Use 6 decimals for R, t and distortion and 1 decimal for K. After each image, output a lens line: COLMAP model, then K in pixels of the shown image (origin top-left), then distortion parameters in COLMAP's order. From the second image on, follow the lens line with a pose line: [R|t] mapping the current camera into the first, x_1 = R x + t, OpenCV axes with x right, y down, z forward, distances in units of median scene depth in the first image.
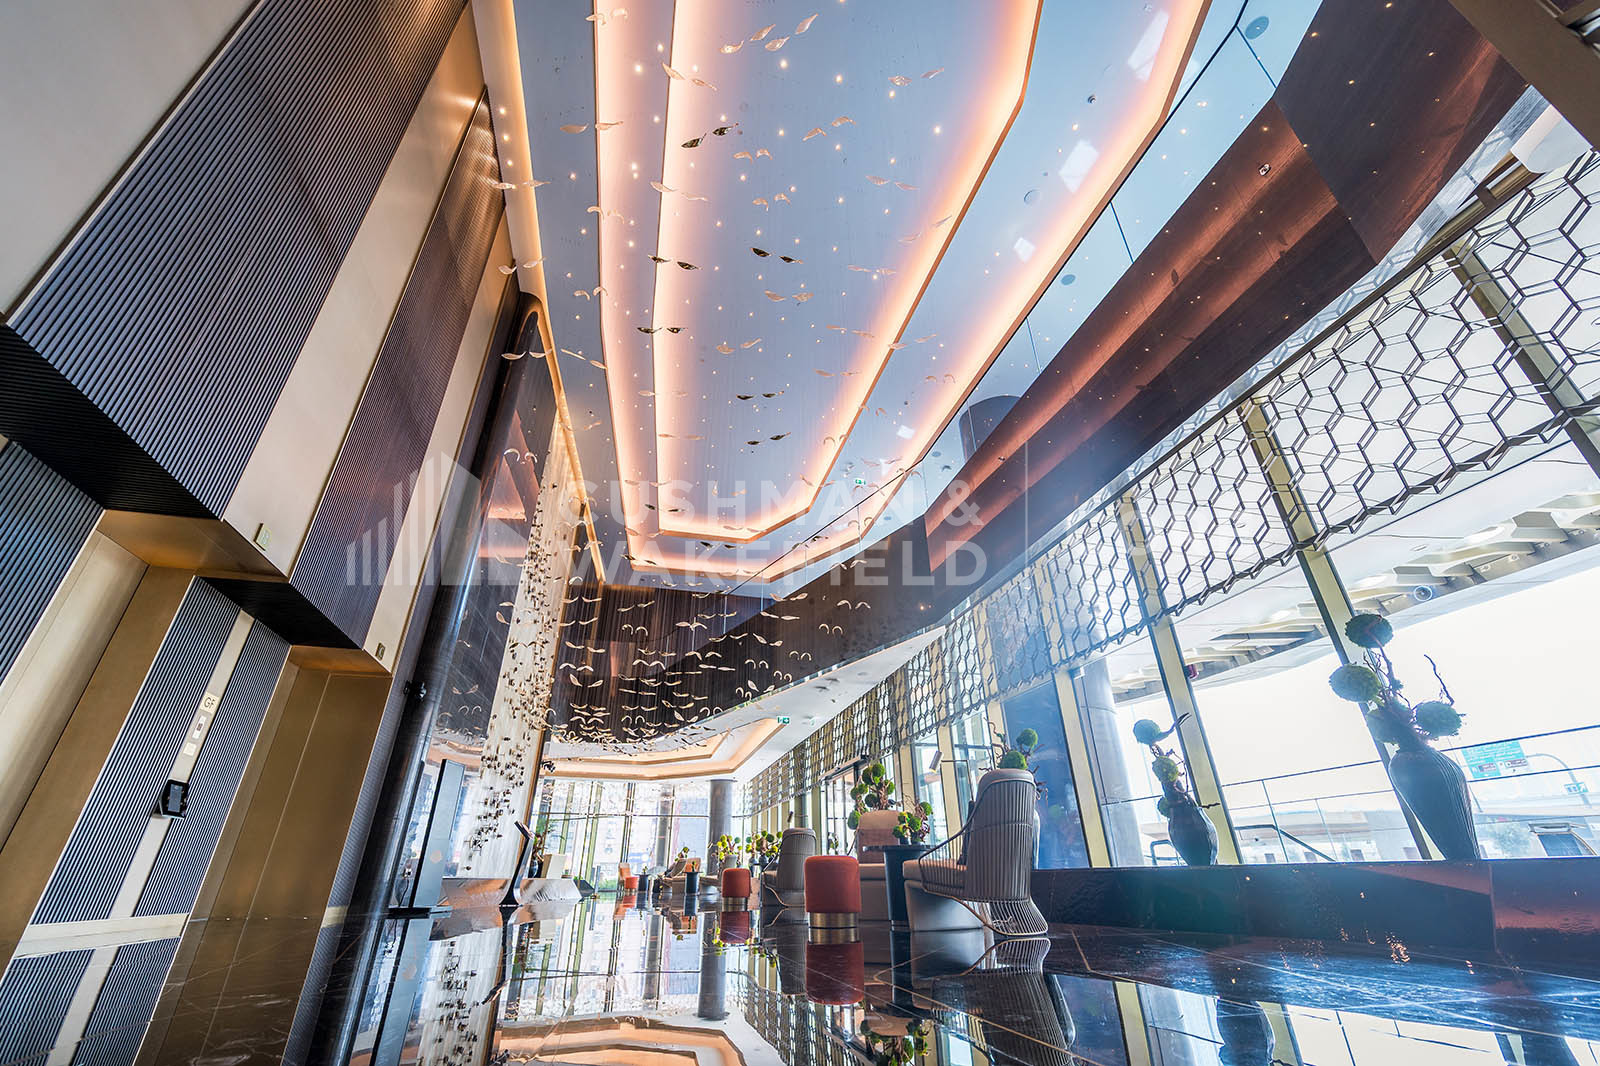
lens RADIAL K [[641.7, 0, 800.0], [0, 641.7, 541.8], [0, 0, 1]] dist [0.001413, 0.000091]
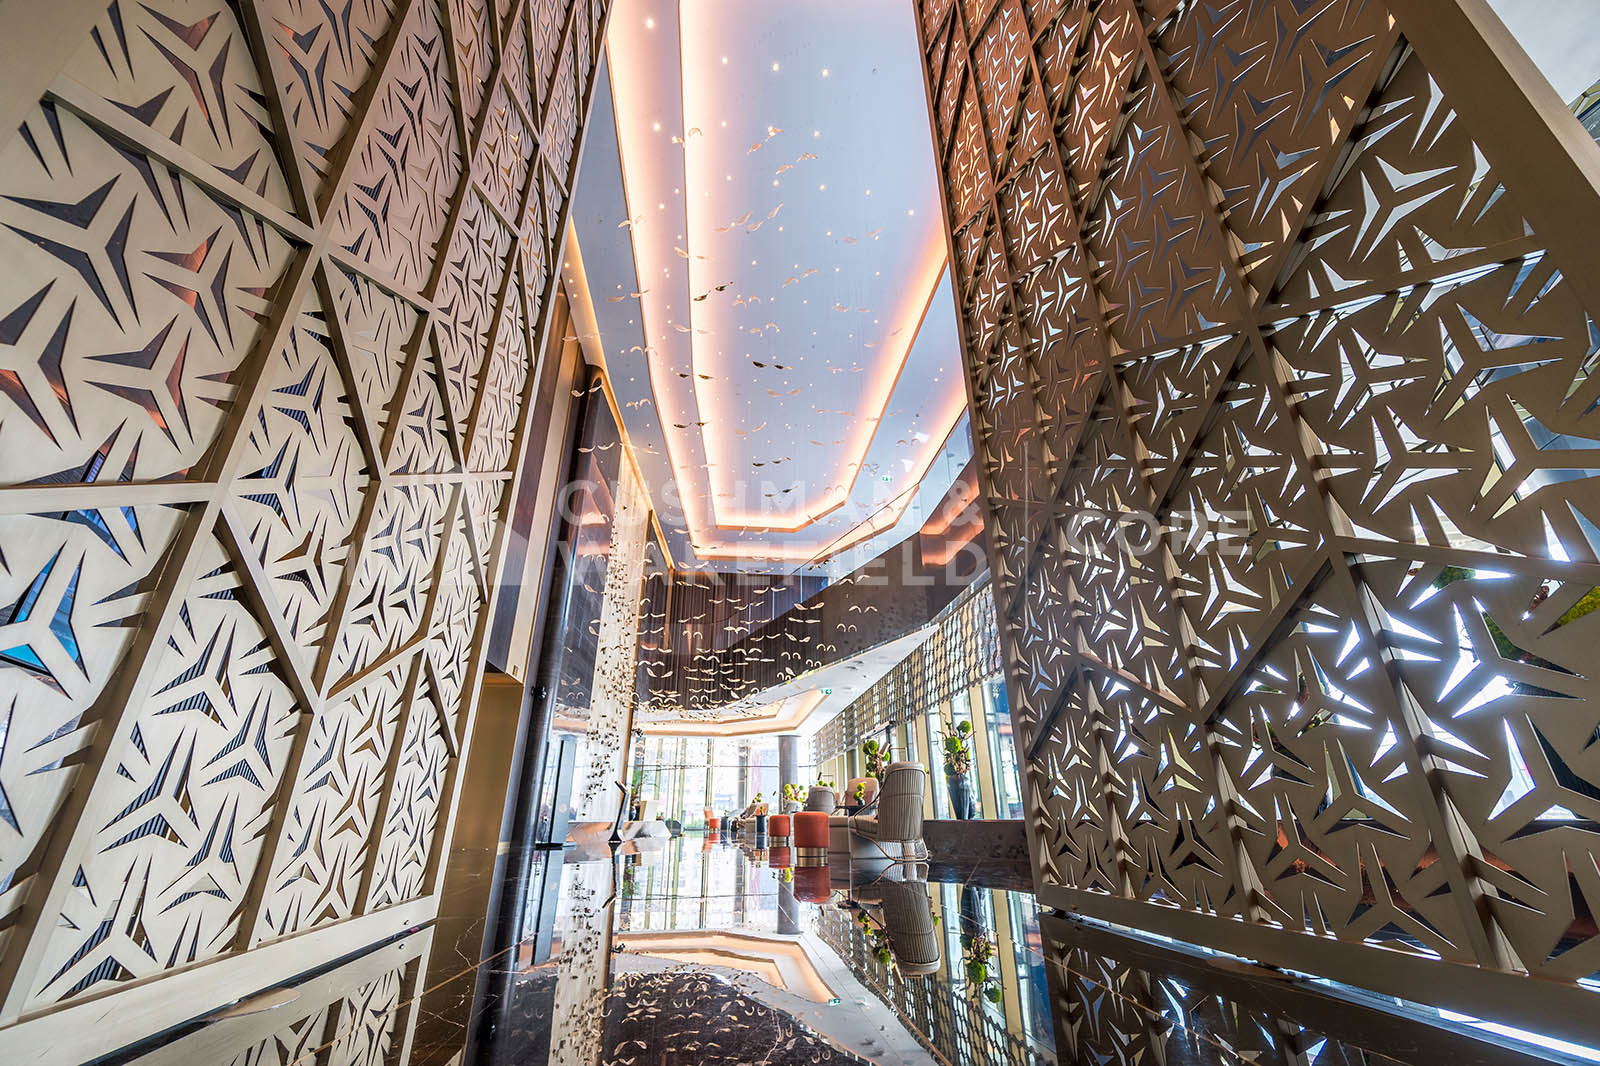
lens RADIAL K [[642.8, 0, 800.0], [0, 642.8, 533.0], [0, 0, 1]] dist [-0.000272, -0.000029]
pose [[0.992113, -0.051380, -0.114329, 0.082097], [0.058992, 0.996191, 0.064219, -0.098315], [0.110594, -0.070457, 0.991365, -0.171614]]
